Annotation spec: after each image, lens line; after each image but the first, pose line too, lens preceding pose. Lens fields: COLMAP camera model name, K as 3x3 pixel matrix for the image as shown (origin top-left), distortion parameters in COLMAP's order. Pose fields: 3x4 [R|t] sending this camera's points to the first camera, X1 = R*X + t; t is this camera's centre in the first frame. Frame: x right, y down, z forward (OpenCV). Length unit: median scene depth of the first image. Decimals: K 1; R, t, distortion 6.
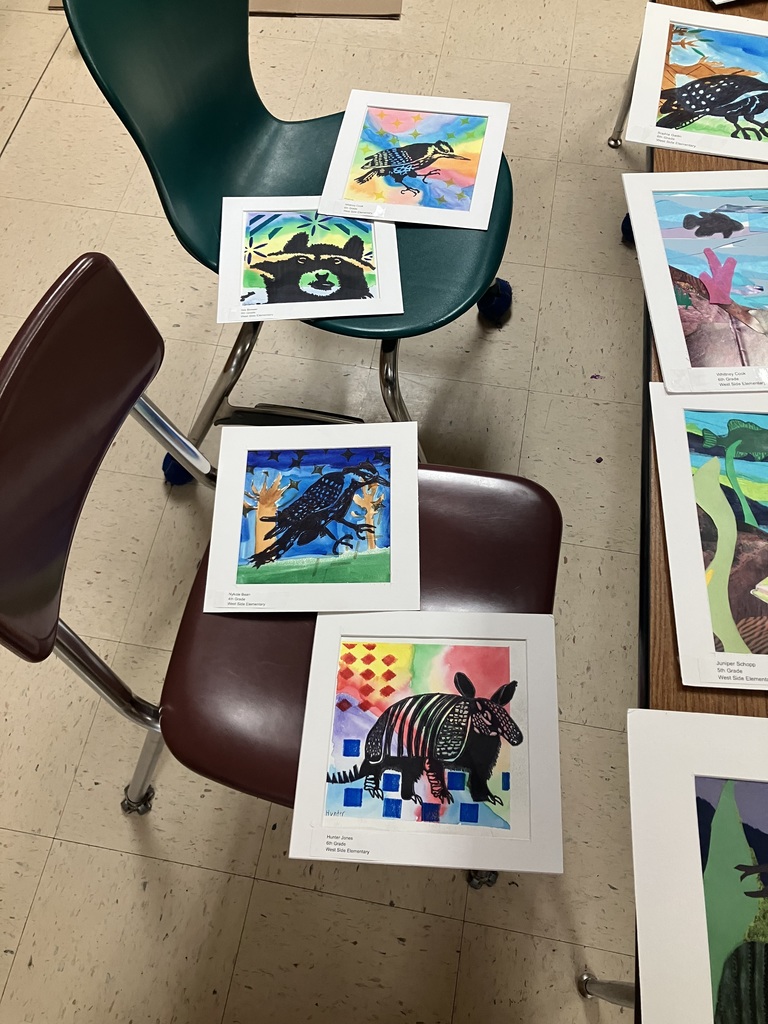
lens RADIAL K [[863.8, 0, 384.0], [0, 863.8, 512.0], [0, 0, 1]] dist [0.034755, -0.020943]
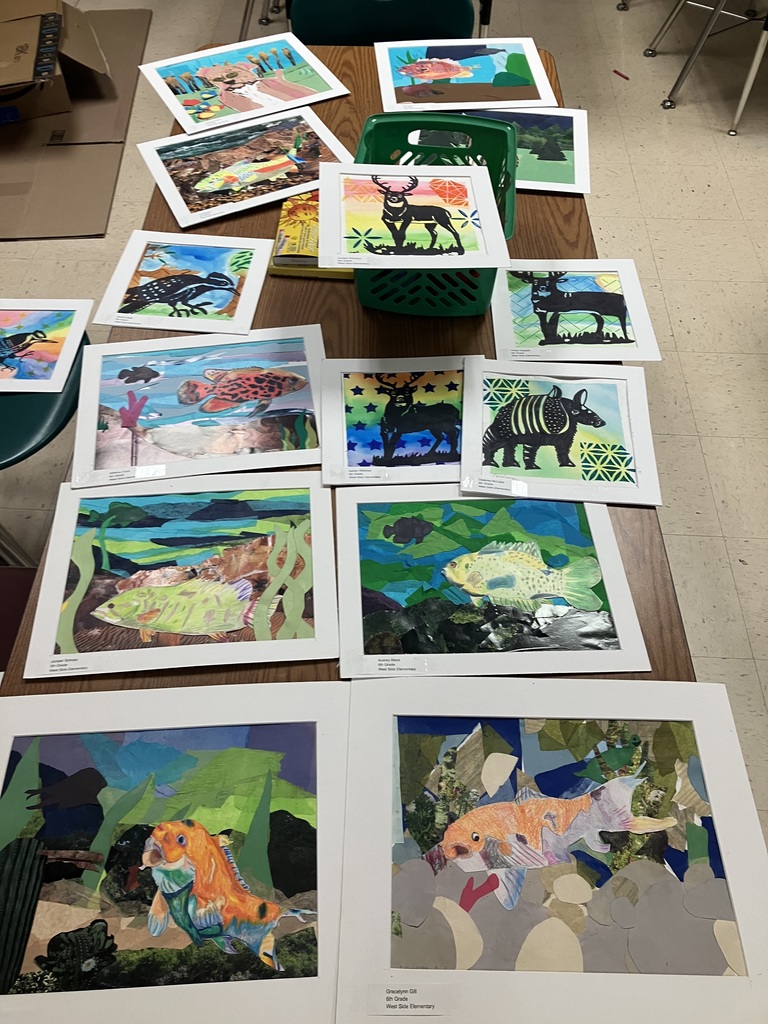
lens RADIAL K [[863.8, 0, 384.0], [0, 863.8, 512.0], [0, 0, 1]] dist [0.034755, -0.020943]
pose [[0.990601, -0.098857, 0.094531, 0.576232], [0.114652, 0.977011, -0.179737, 0.178347], [-0.074590, 0.188885, 0.979162, -0.354566]]
